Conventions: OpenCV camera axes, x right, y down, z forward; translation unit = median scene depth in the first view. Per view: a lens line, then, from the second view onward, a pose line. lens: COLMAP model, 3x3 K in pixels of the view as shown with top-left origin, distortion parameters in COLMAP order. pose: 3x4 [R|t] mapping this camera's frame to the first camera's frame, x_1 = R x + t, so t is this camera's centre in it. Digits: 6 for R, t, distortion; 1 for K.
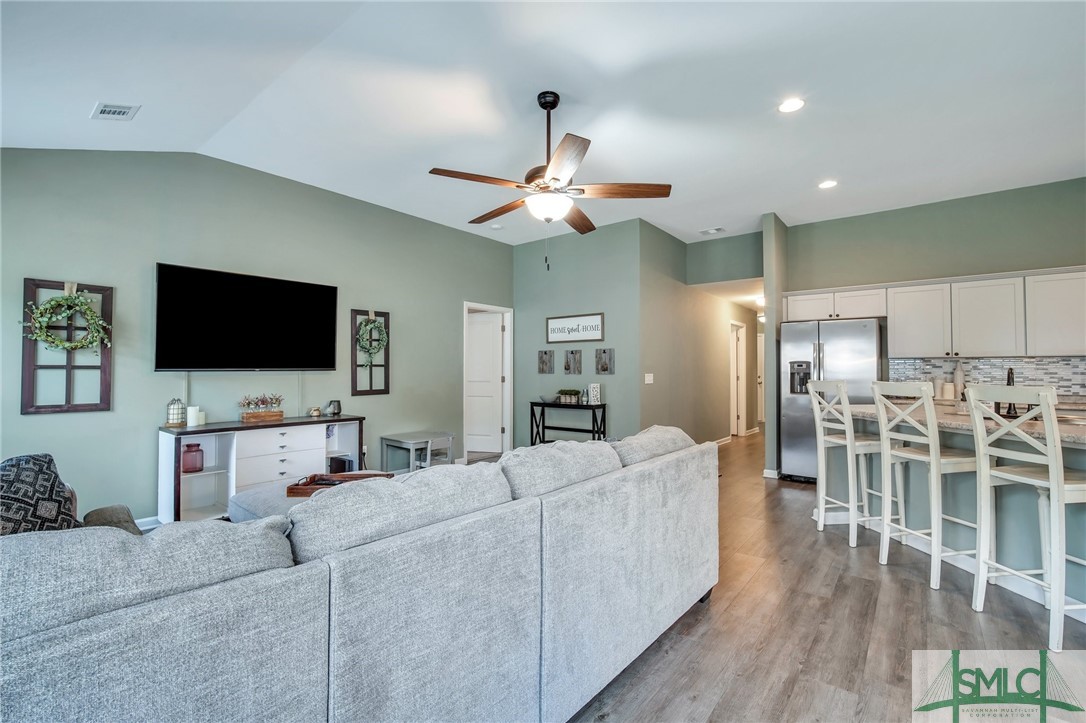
lens RADIAL K [[485.7, 0, 542.2], [0, 485.7, 355.5], [0, 0, 1]] dist [-0.003271, 0.000357]
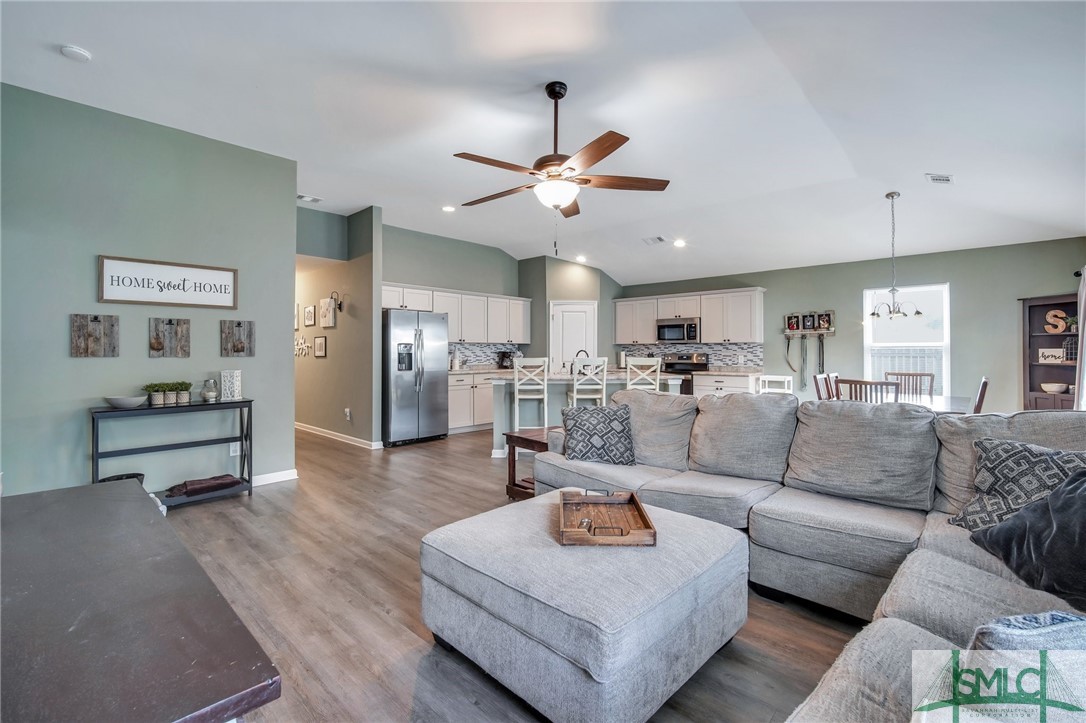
lens RADIAL K [[485.7, 0, 542.2], [0, 485.7, 355.5], [0, 0, 1]] dist [-0.003271, 0.000357]
pose [[0.072149, -0.010355, 0.997340, -0.615952], [-0.033644, 0.999352, 0.012810, 0.014643], [-0.996826, -0.034479, 0.071754, 0.565228]]
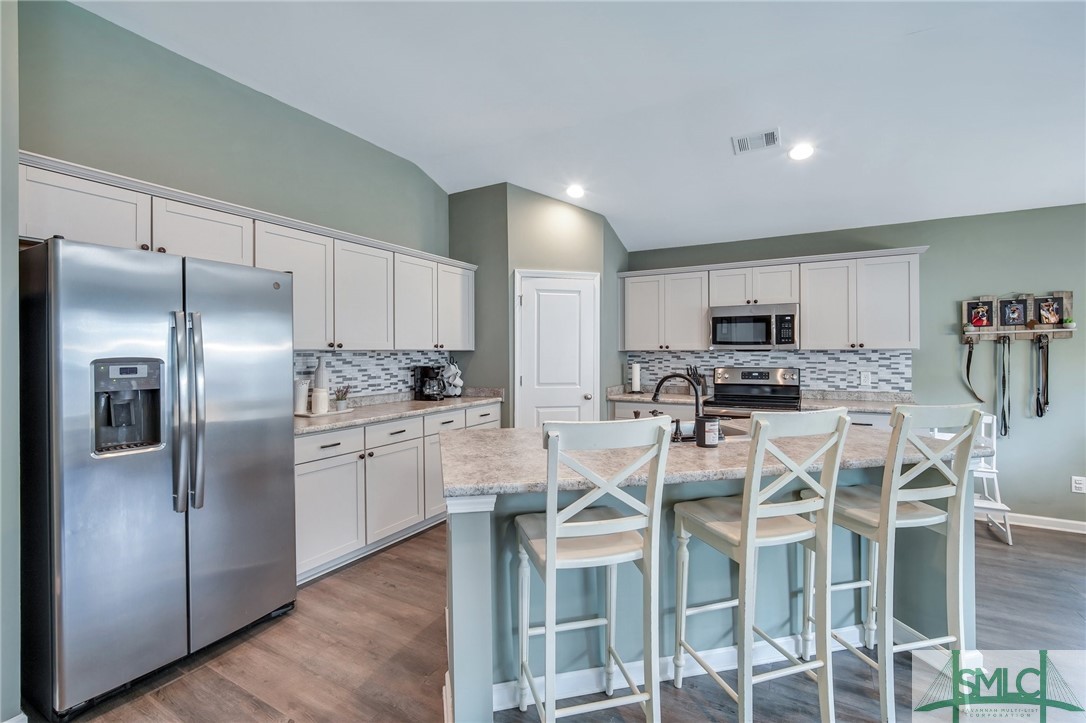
lens RADIAL K [[478.4, 0, 543.0], [0, 478.4, 351.9], [0, 0, 1]] dist [-0.003260, 0.000008]
pose [[-0.164081, -0.003516, 0.986441, 0.133524], [-0.030948, 0.999520, -0.001585, -0.001601], [-0.985961, -0.030789, -0.164111, 0.739795]]
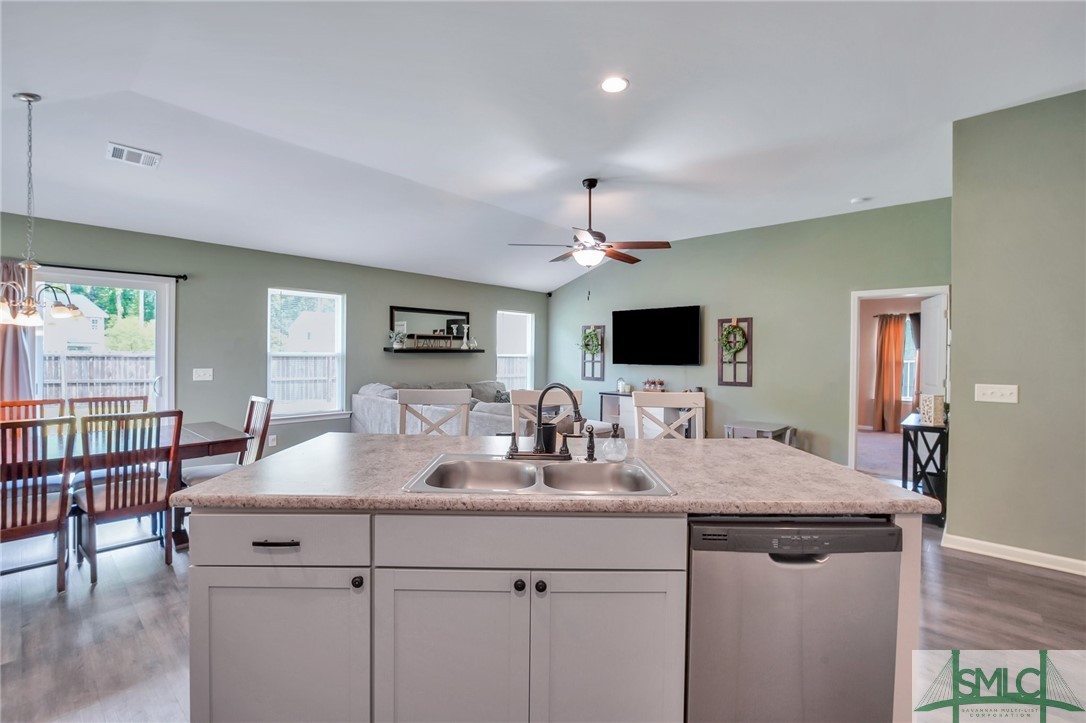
lens RADIAL K [[485.7, 0, 542.2], [0, 485.7, 355.5], [0, 0, 1]] dist [-0.003271, 0.000357]
pose [[-0.050534, 0.001812, -0.998721, 0.887174], [0.020627, 0.999787, 0.000770, -0.008052], [0.998509, -0.020562, -0.050561, 0.554553]]
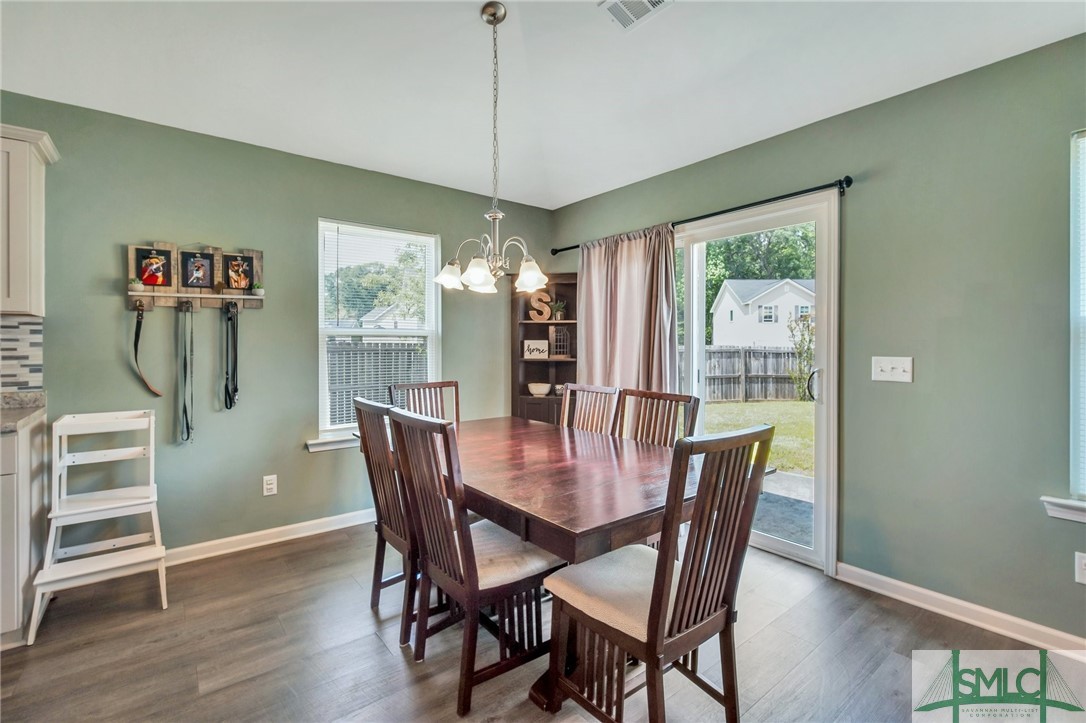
lens RADIAL K [[494.1, 0, 541.9], [0, 494.1, 344.2], [0, 0, 1]] dist [-0.003345, -0.000004]
pose [[-0.974567, -0.002969, 0.224075, 0.228560], [-0.010526, 0.999415, -0.032541, 0.010856], [-0.223847, -0.034072, -0.974028, 0.386984]]
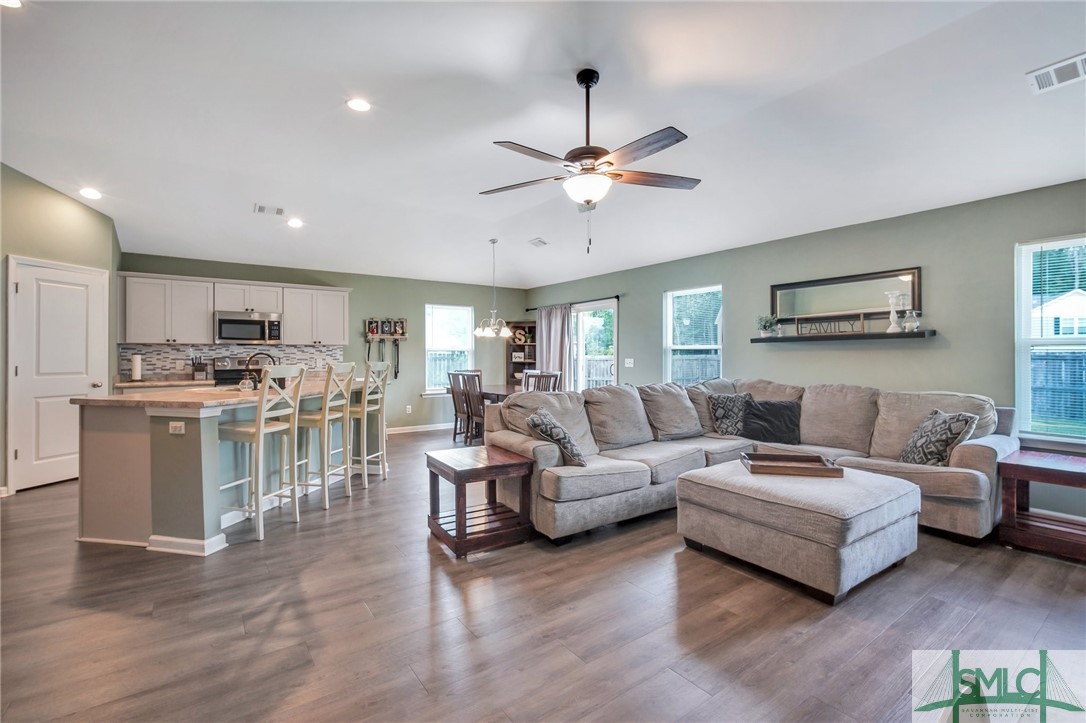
lens RADIAL K [[485.7, 0, 542.2], [0, 485.7, 355.5], [0, 0, 1]] dist [-0.003271, 0.000357]
pose [[-0.963082, -0.002075, 0.269202, -0.103429], [-0.010381, 0.999513, -0.029435, 0.036109], [-0.269010, -0.031143, -0.962634, 1.174181]]
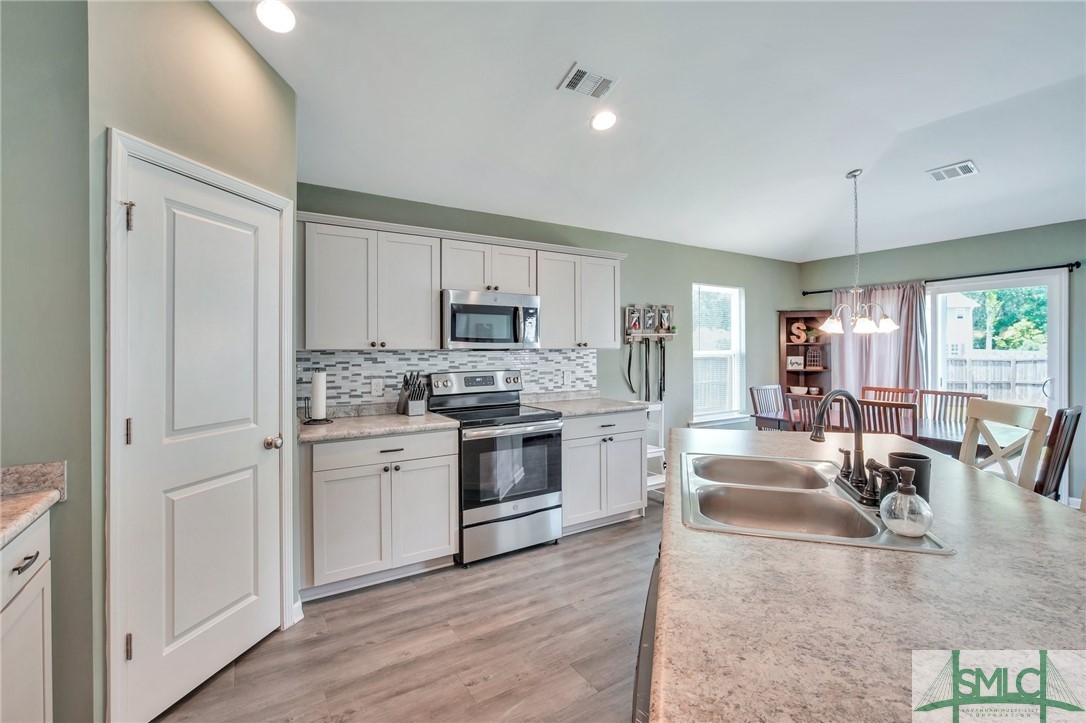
lens RADIAL K [[486.4, 0, 544.1], [0, 486.4, 348.4], [0, 0, 1]] dist [-0.008919, 0.000167]
pose [[-0.944473, -0.000299, 0.328588, 0.587764], [-0.010962, 0.999472, -0.030599, 0.000925], [-0.328405, -0.032502, -0.943977, 0.846693]]
